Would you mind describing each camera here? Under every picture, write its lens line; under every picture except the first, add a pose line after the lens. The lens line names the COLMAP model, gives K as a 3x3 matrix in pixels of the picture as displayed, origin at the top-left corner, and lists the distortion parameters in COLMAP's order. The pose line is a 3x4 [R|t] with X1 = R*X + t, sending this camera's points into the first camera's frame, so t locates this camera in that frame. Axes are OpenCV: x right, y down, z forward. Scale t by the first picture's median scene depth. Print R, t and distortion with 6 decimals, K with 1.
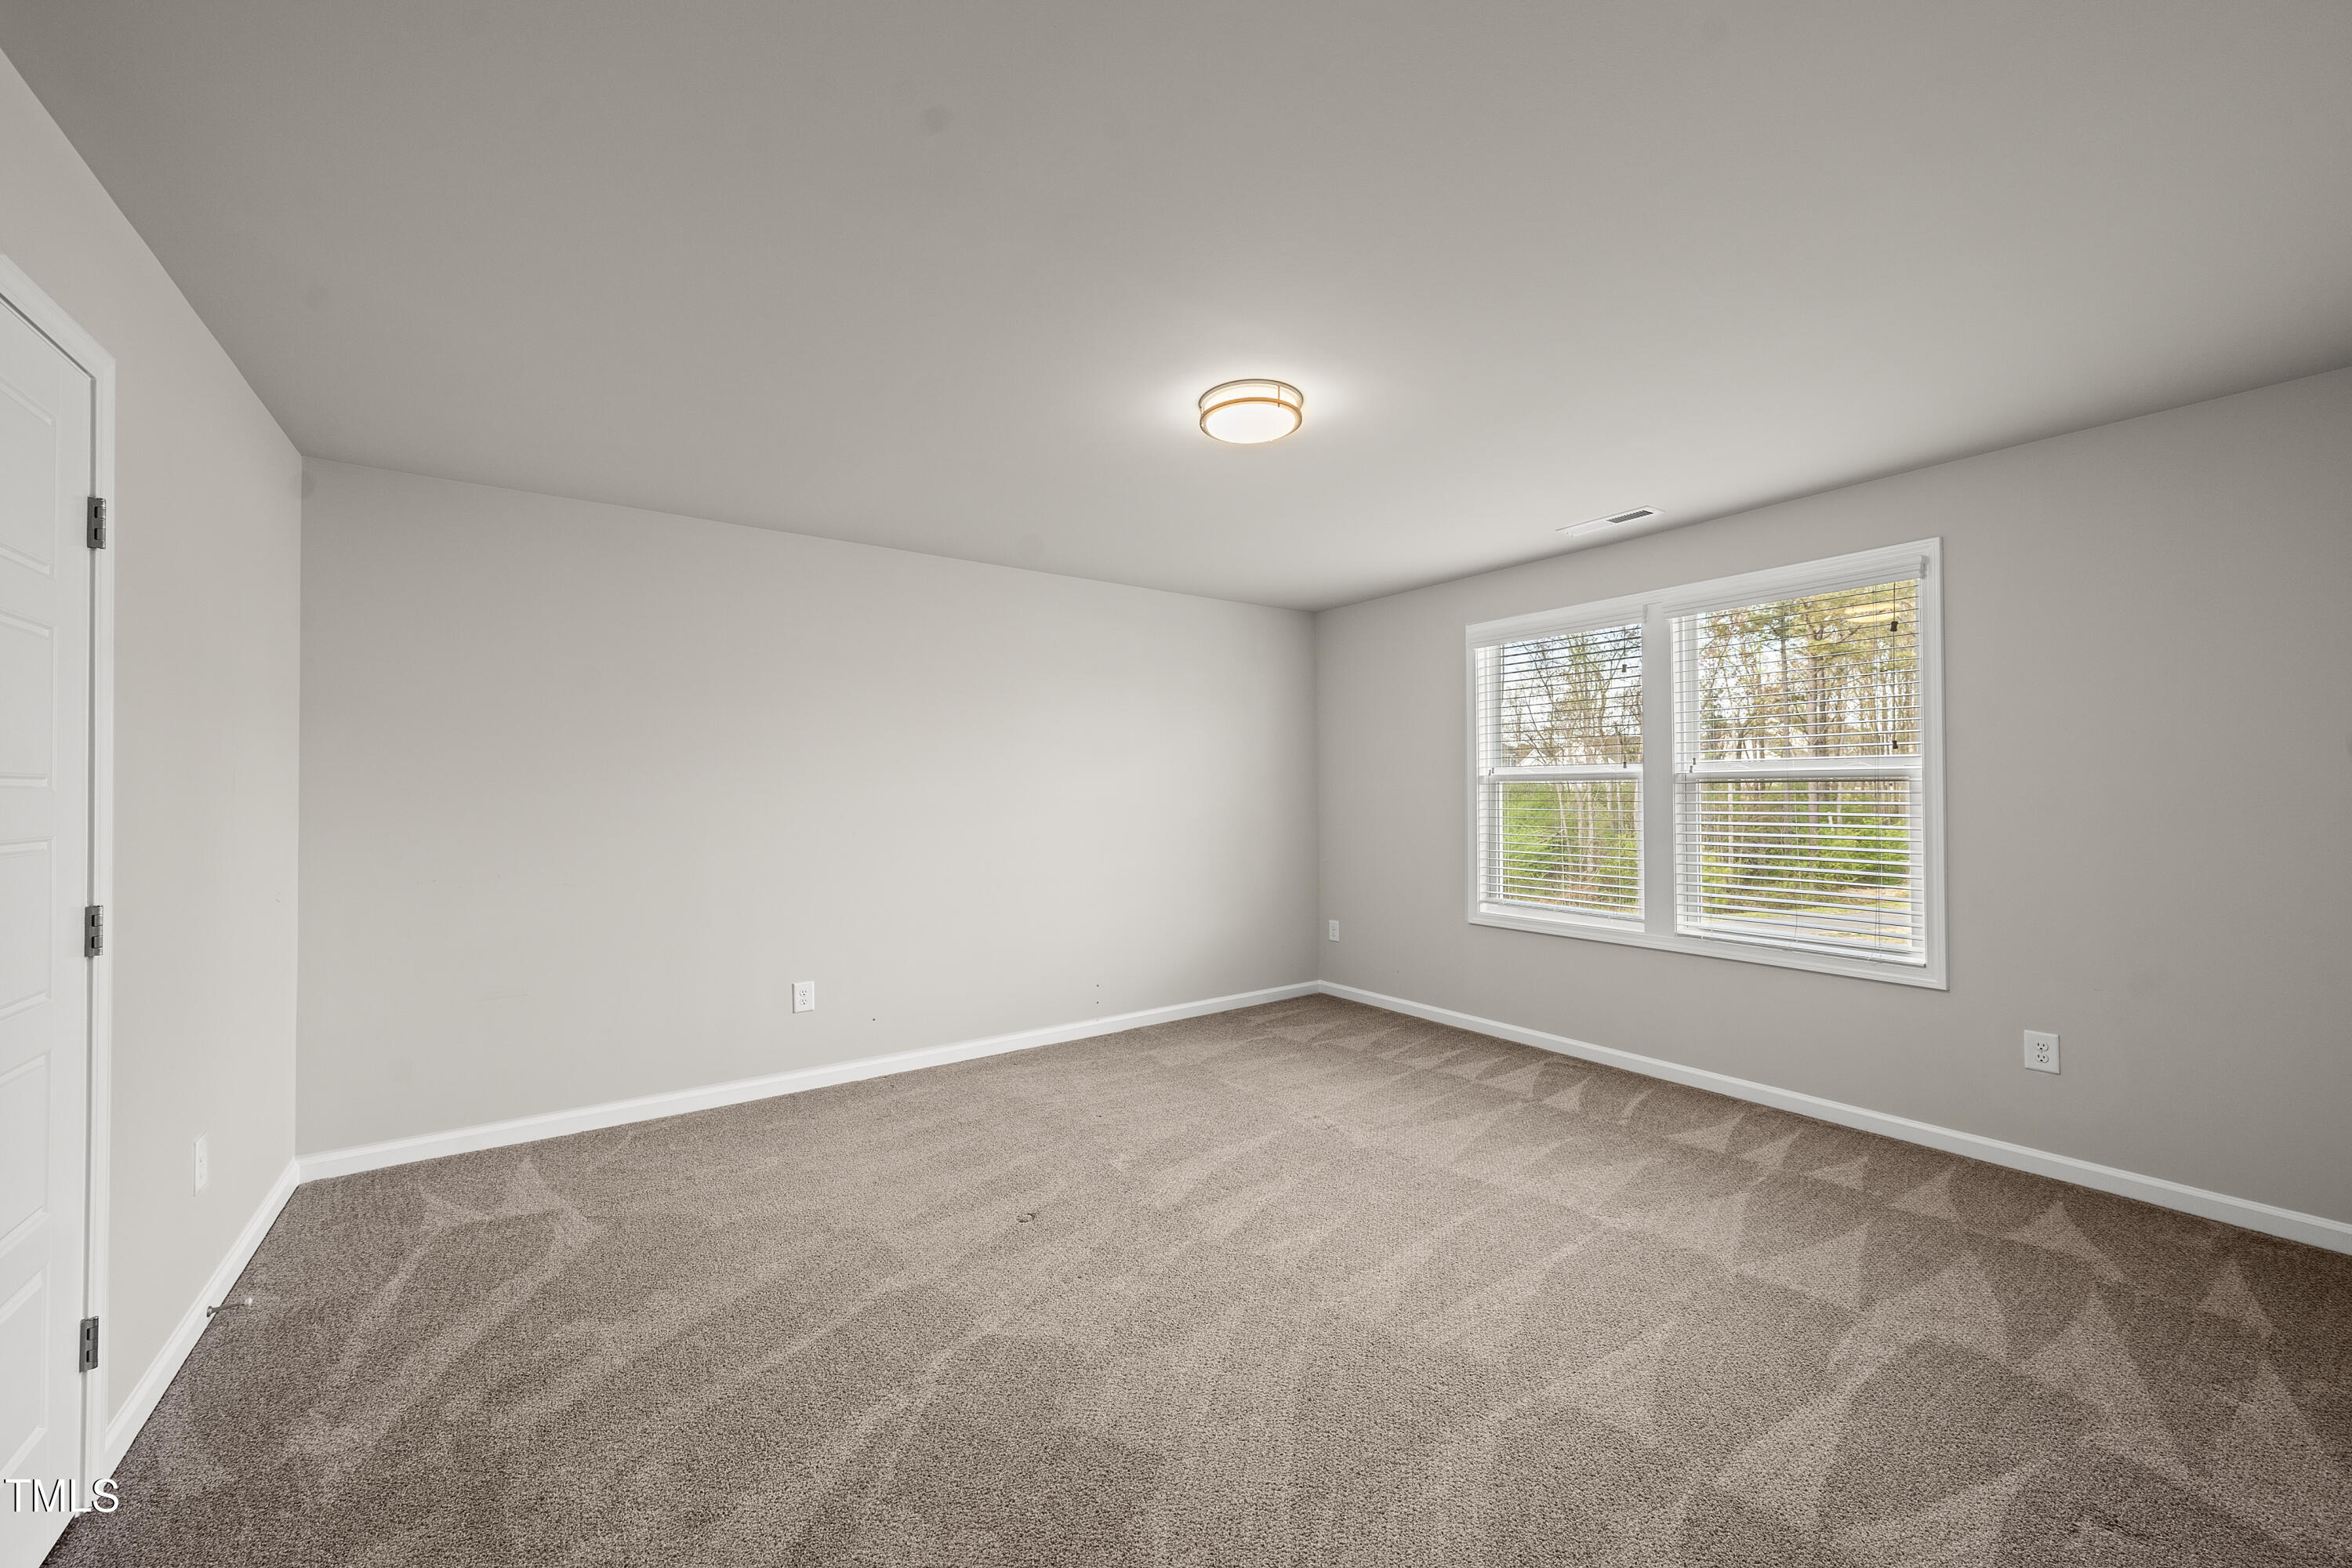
lens RADIAL K [[882.9, 0, 1176.0], [0, 882.9, 784.0], [0, 0, 1]] dist [0.000108, 0.000037]
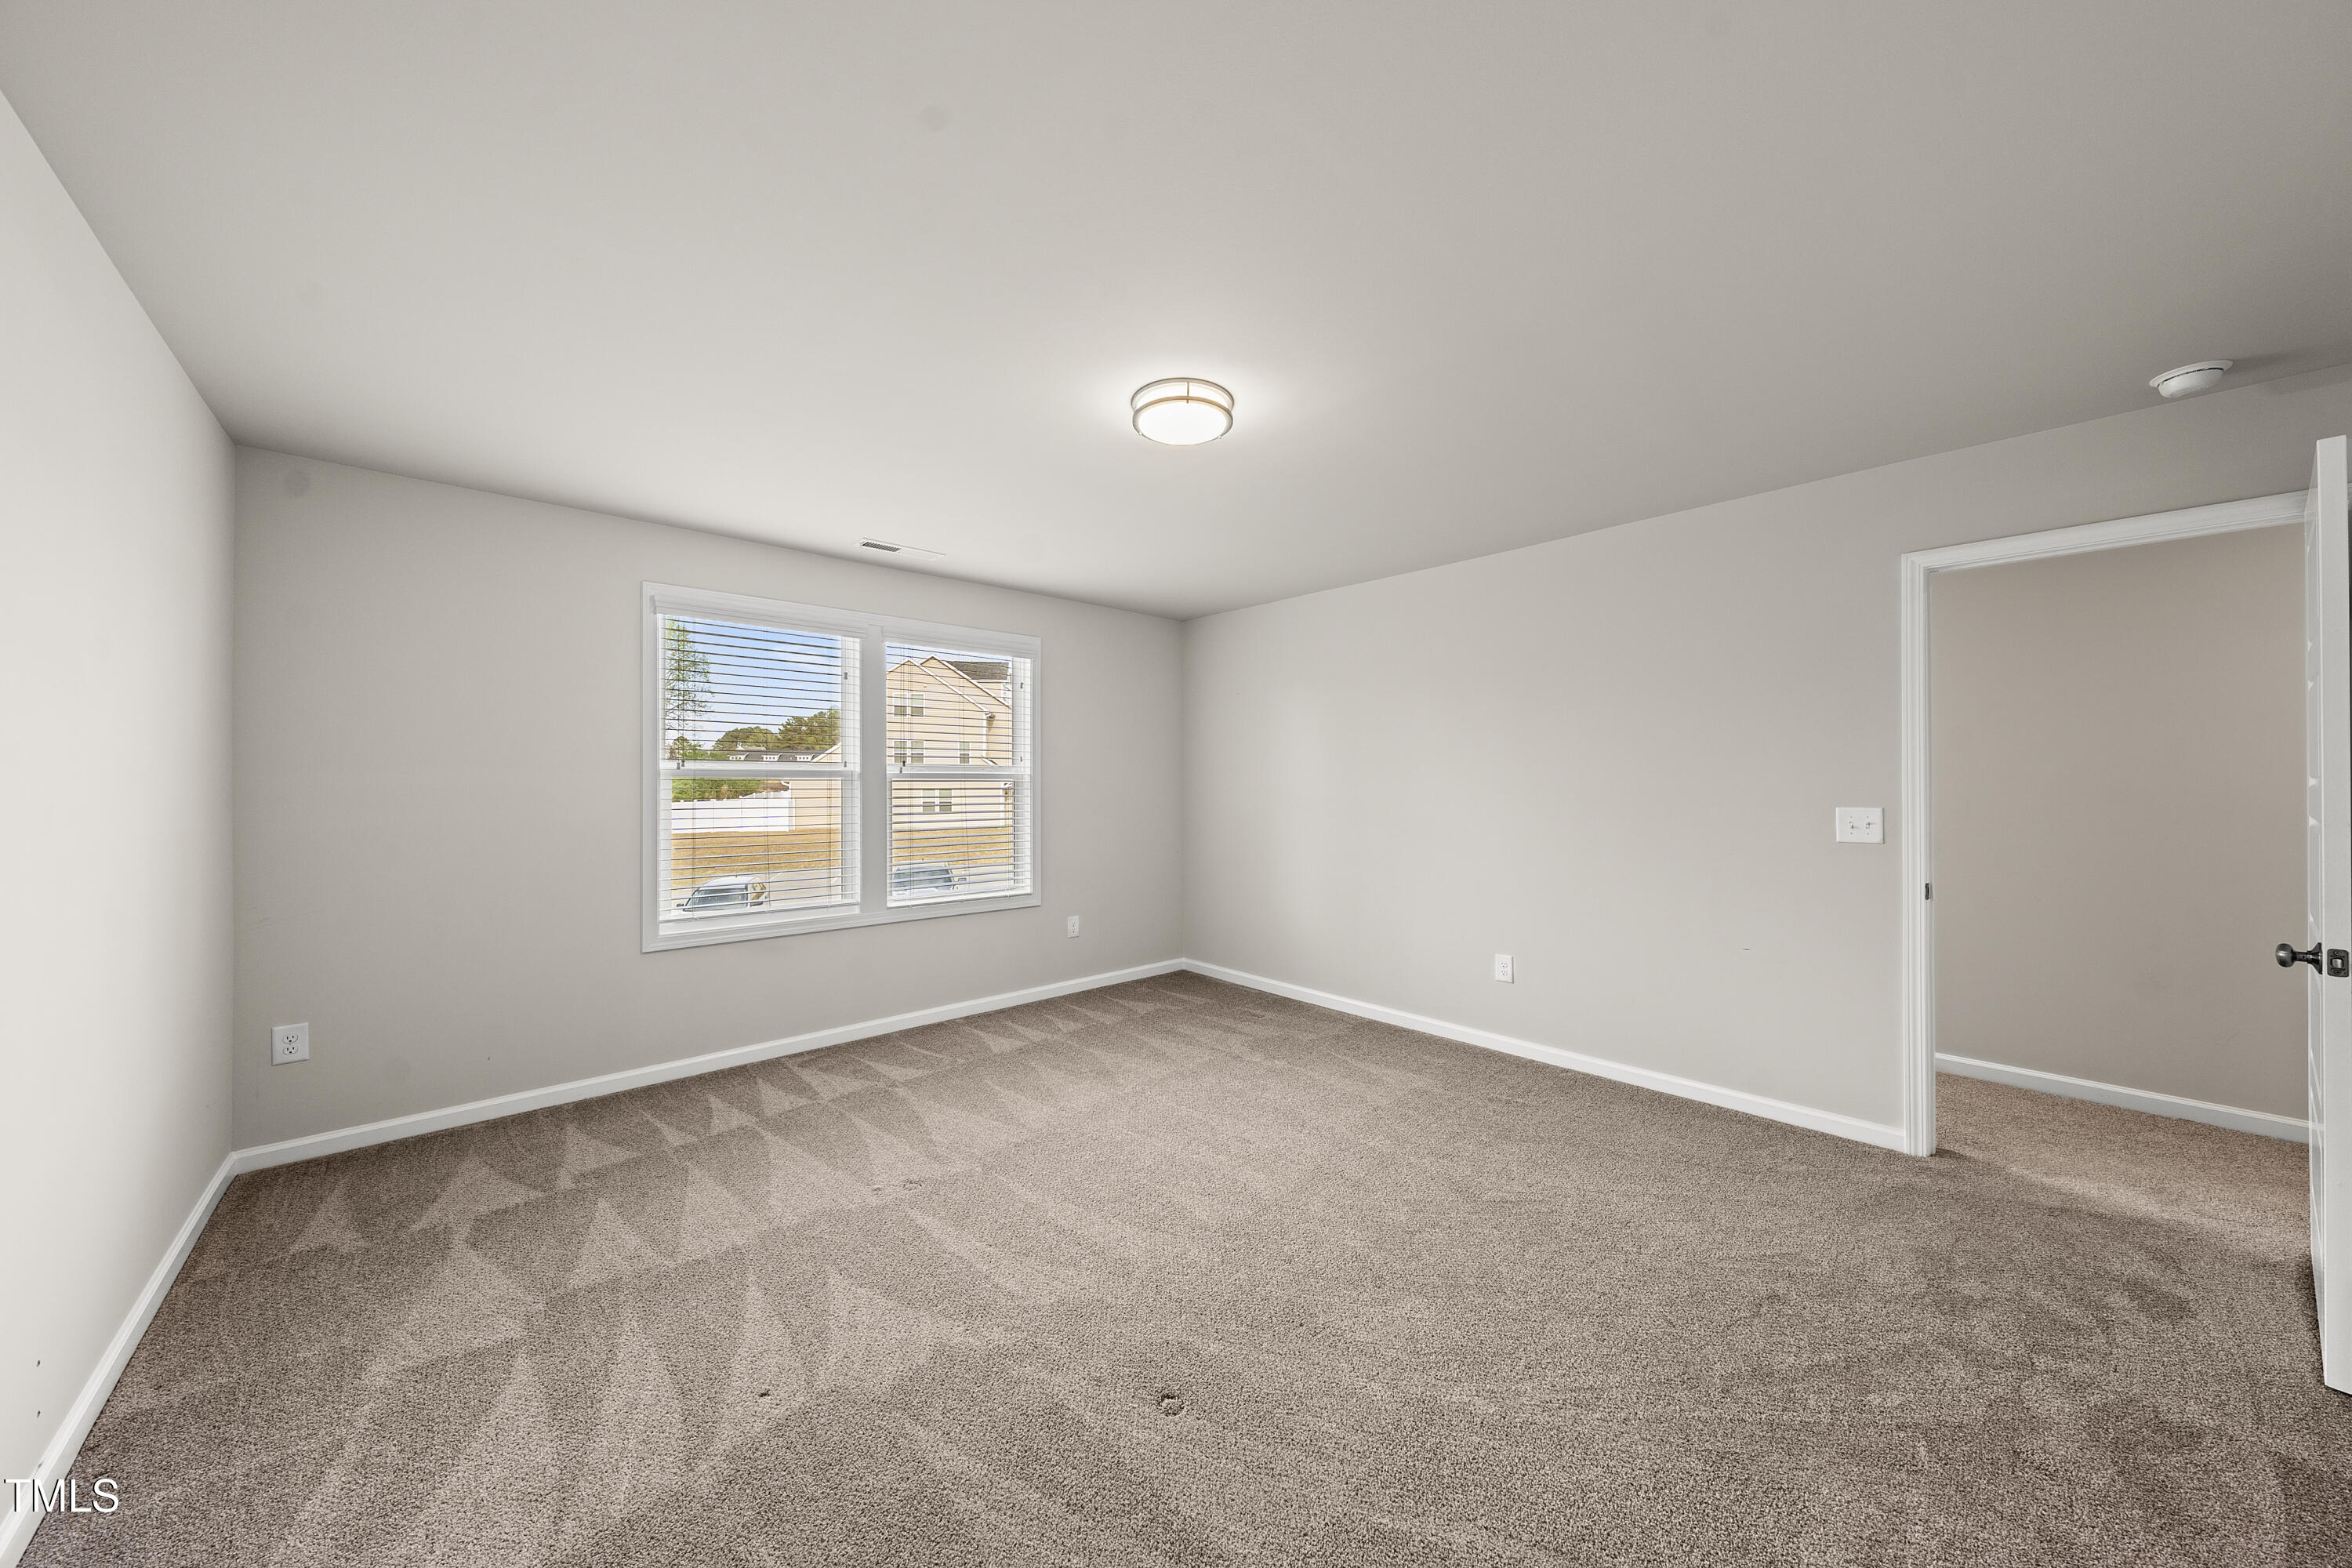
lens RADIAL K [[792.9, 0, 1183.4], [0, 792.9, 781.4], [0, 0, 1]] dist [0.000857, -0.000403]
pose [[-0.123593, 0.009062, 0.992292, -0.570559], [-0.008353, 0.999913, -0.010172, 0.006445], [-0.992298, -0.009546, -0.123507, 0.771466]]
